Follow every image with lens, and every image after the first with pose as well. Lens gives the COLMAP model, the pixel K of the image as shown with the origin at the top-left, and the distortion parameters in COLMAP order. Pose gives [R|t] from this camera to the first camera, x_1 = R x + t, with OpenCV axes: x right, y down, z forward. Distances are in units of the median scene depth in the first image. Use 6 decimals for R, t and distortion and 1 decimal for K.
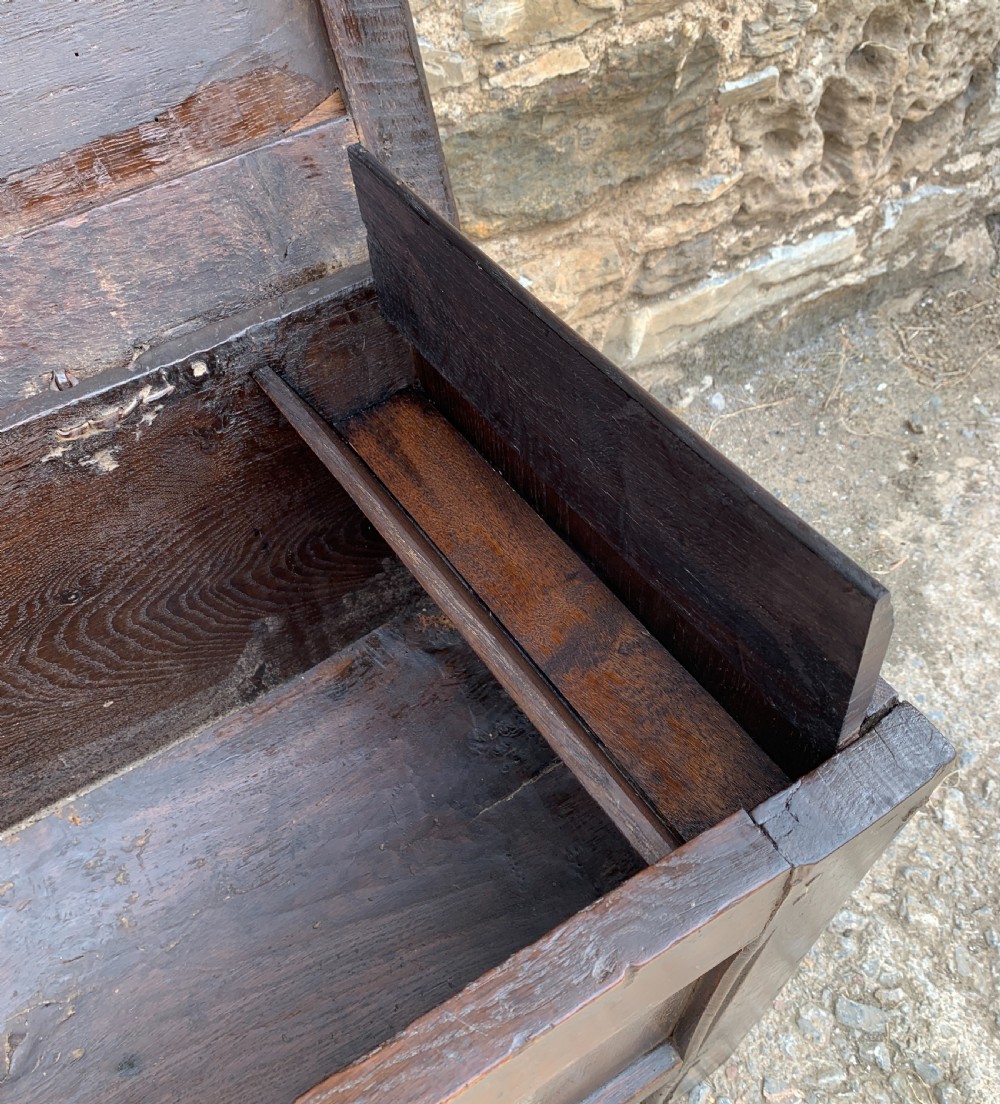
lens RADIAL K [[1064.5, 0, 492.4], [0, 1064.5, 510.8], [0, 0, 1]] dist [0.015600, 0.000000]
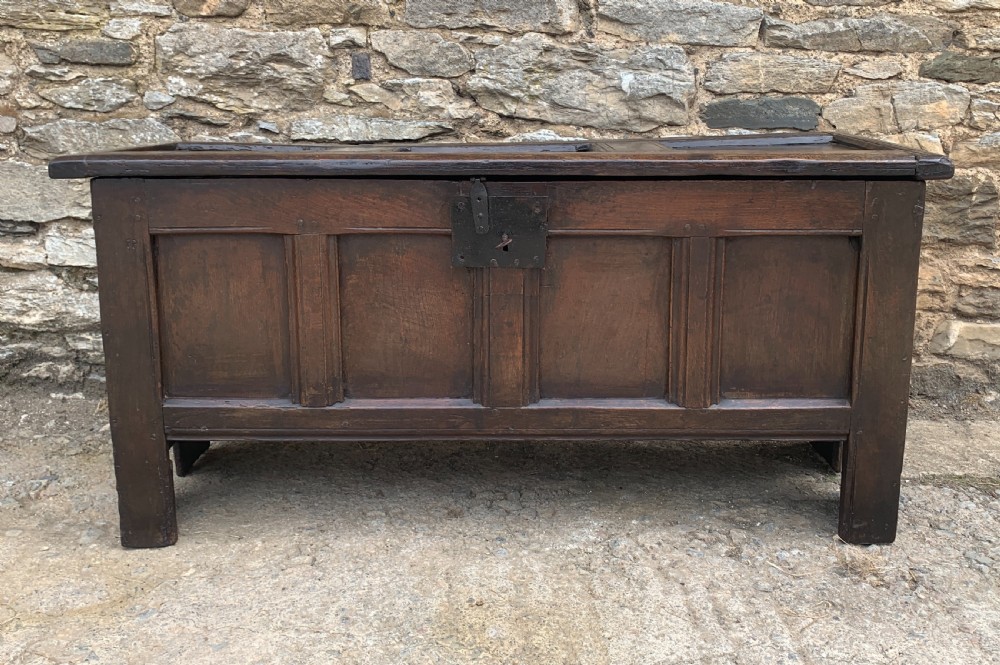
lens RADIAL K [[926.2, 0, 509.3], [0, 926.2, 249.3], [0, 0, 1]] dist [0.018297, 0.000000]
pose [[0.838940, 0.127086, -0.529178, 0.457548], [-0.428204, 0.754268, -0.497716, 1.240274], [0.335890, 0.644150, 0.687204, -0.718709]]
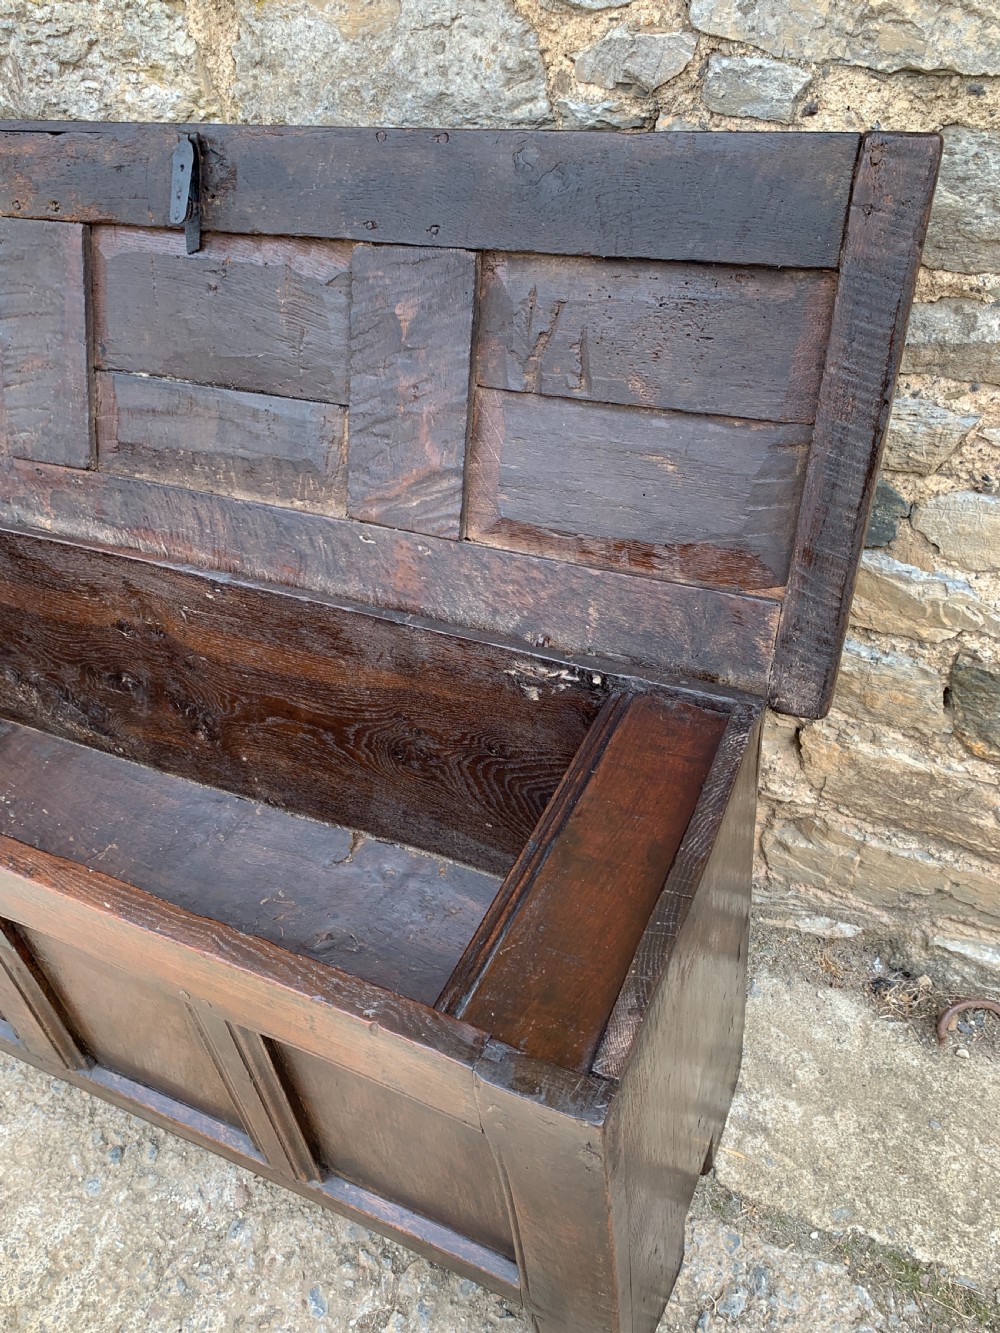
lens RADIAL K [[1076.0, 0, 494.6], [0, 1076.0, 679.0], [0, 0, 1]] dist [0.005903, -0.003561]
pose [[0.519011, 0.535870, -0.665937, 0.492616], [-0.617979, 0.773488, 0.140781, -0.181301], [0.590534, 0.338468, 0.732604, -0.191603]]
